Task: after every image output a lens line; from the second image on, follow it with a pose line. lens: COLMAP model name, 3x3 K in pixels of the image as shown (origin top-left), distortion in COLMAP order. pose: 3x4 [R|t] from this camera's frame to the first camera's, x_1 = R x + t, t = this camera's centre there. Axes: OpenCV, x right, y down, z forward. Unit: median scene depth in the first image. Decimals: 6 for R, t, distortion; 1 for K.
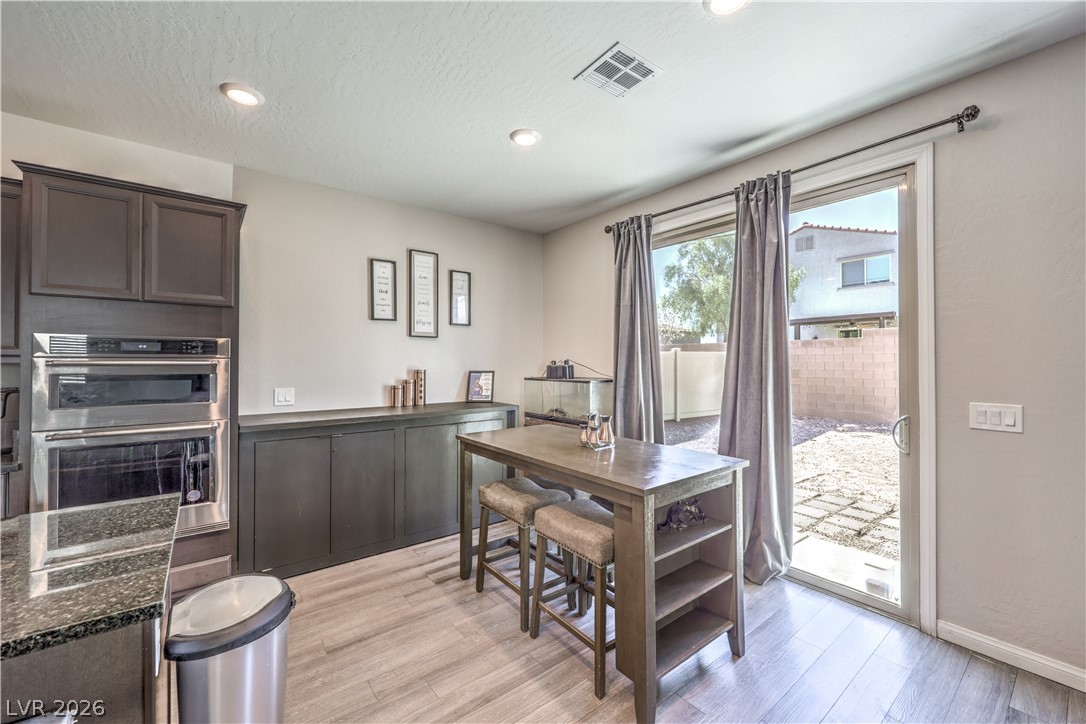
lens RADIAL K [[435.8, 0, 544.4], [0, 435.8, 359.2], [0, 0, 1]] dist [0.000314, -0.000556]
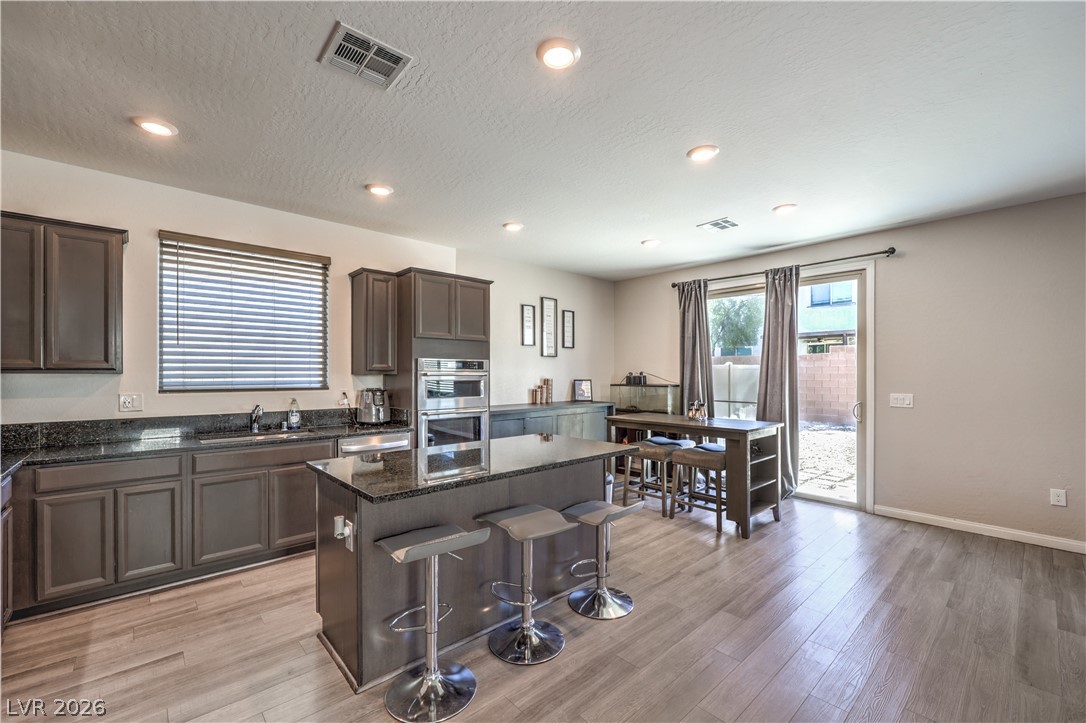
lens RADIAL K [[448.0, 0, 540.3], [0, 448.0, 378.3], [0, 0, 1]] dist [0.001454, 0.000149]
pose [[0.997845, -0.001783, 0.065597, -0.450925], [0.000642, 0.999848, 0.017409, -0.004527], [-0.065618, -0.017329, 0.997694, -0.560931]]
